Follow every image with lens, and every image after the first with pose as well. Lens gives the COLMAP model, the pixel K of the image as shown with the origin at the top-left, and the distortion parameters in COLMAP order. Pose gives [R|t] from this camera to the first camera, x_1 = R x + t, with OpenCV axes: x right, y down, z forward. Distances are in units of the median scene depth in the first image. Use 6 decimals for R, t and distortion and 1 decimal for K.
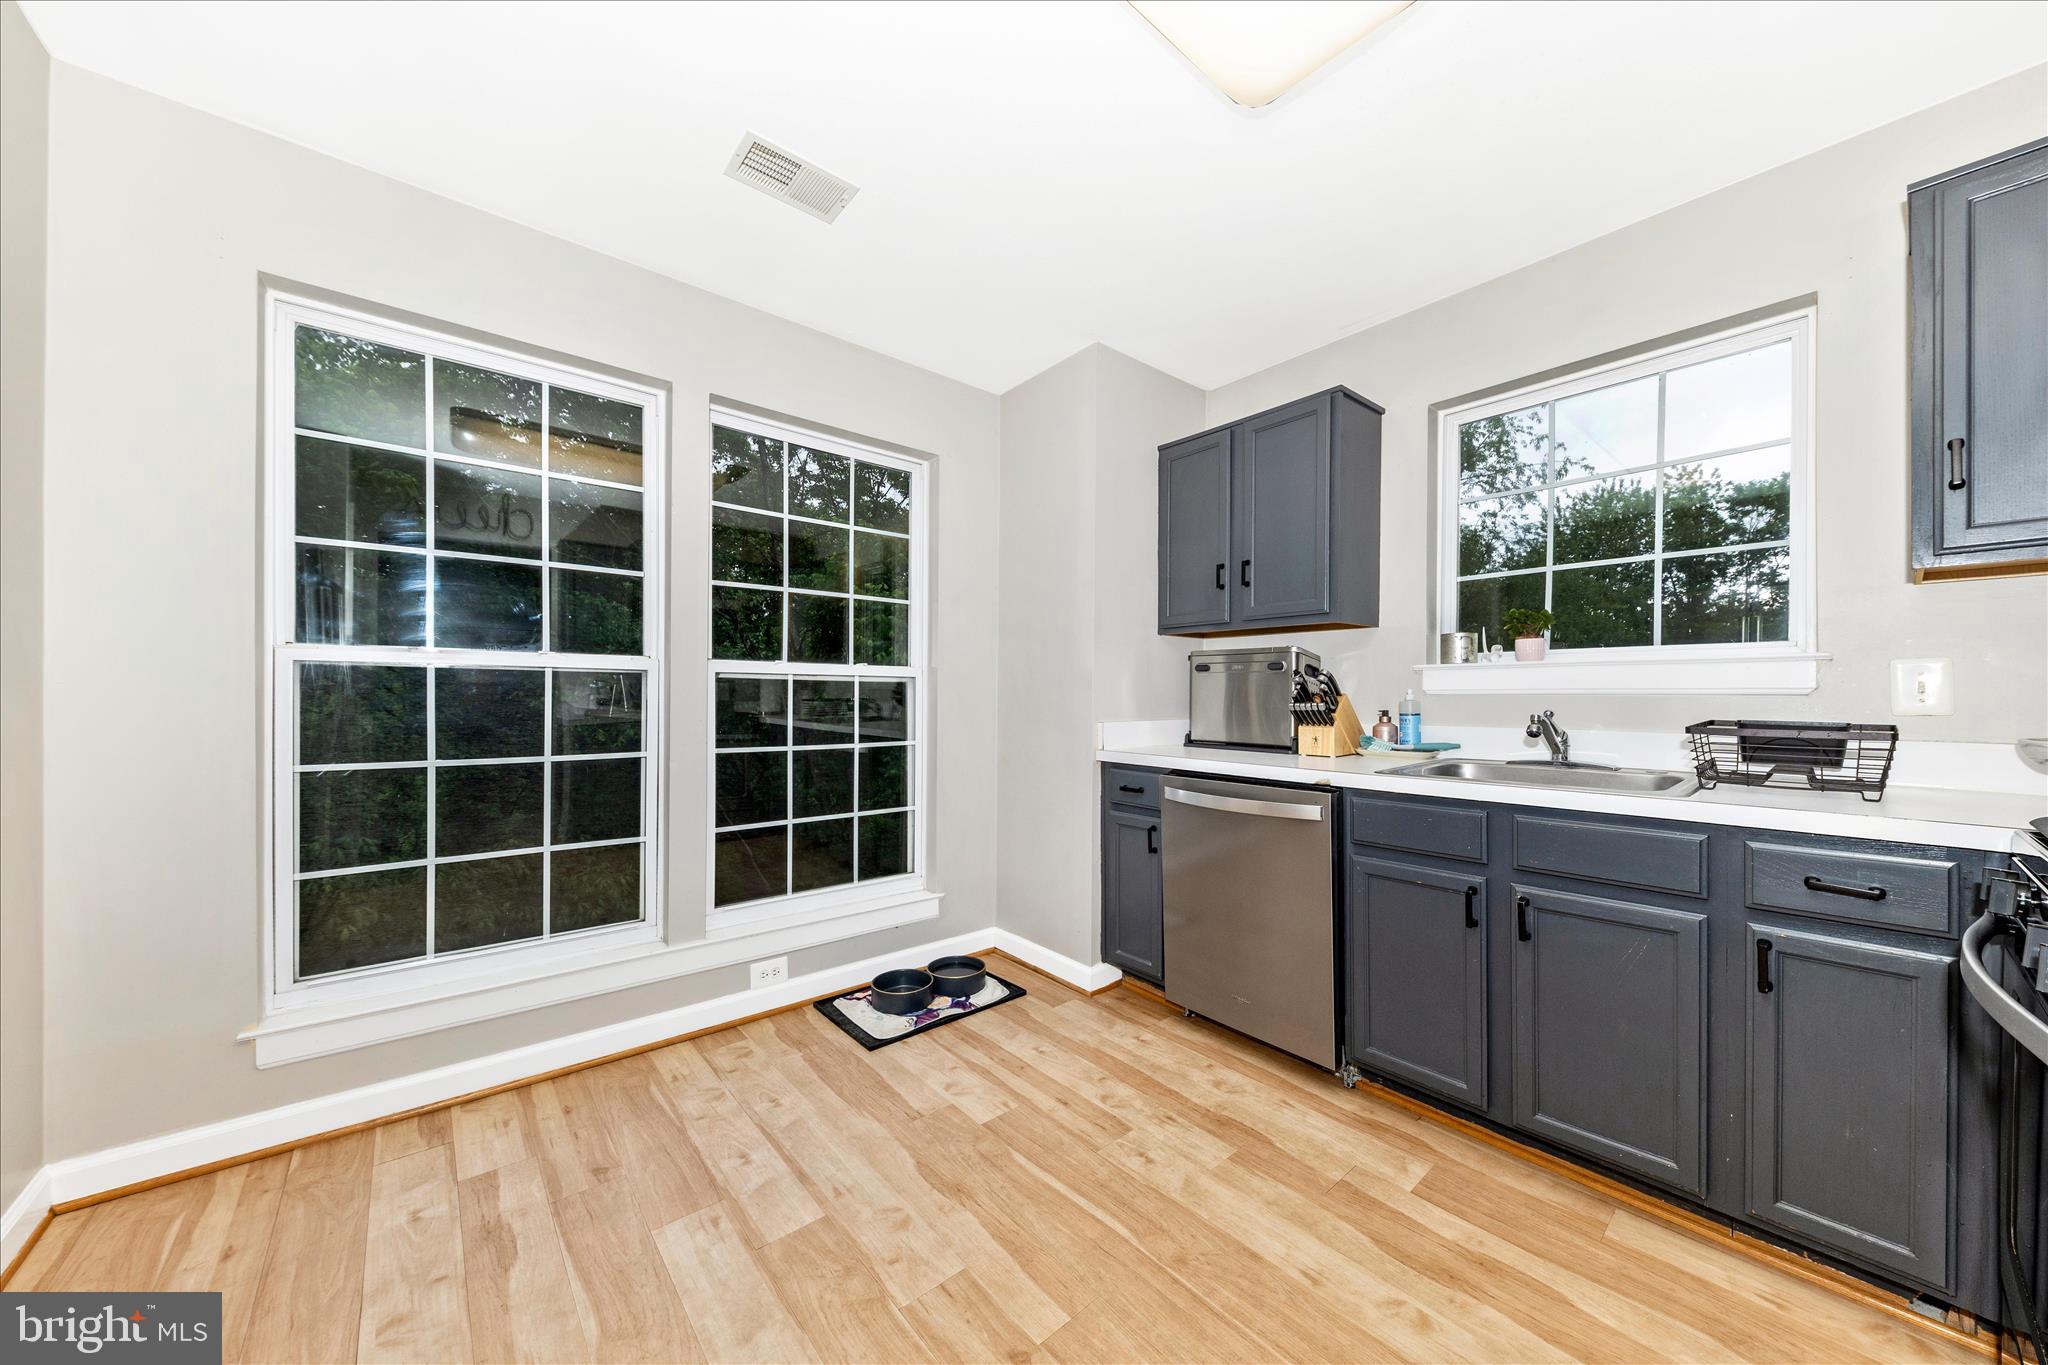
lens RADIAL K [[709.8, 0, 1035.2], [0, 709.8, 694.7], [0, 0, 1]] dist [0.026241, -0.008519]
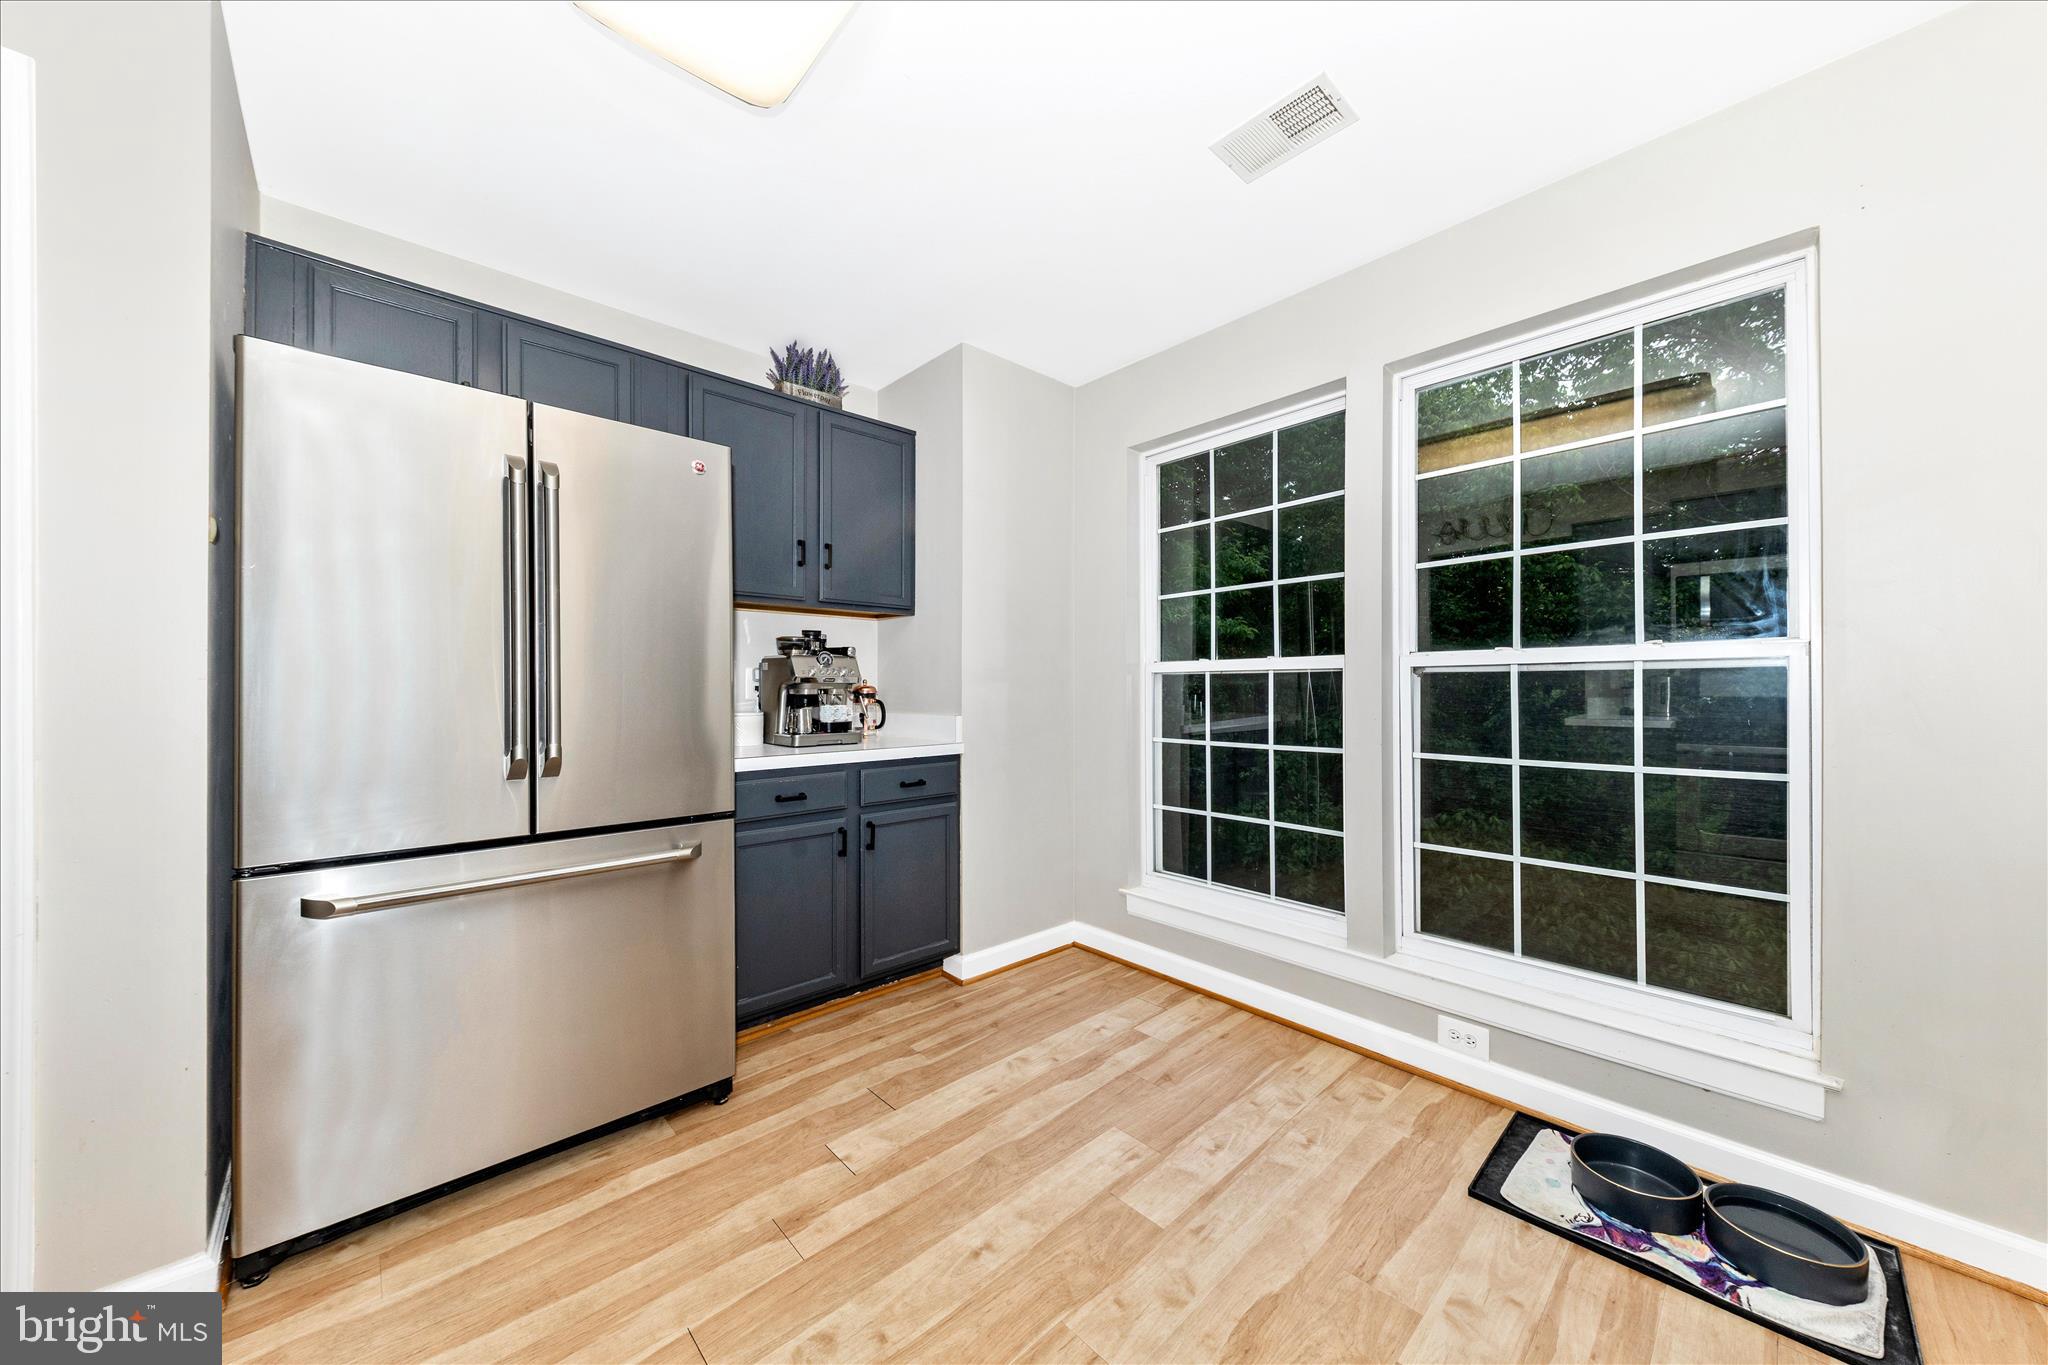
lens RADIAL K [[709.8, 0, 1035.2], [0, 709.8, 694.7], [0, 0, 1]] dist [0.026241, -0.008519]
pose [[0.045810, -0.002567, -0.998947, 0.484184], [0.009924, 0.999949, -0.002114, 0.000747], [0.998901, -0.009817, 0.045833, 0.566611]]
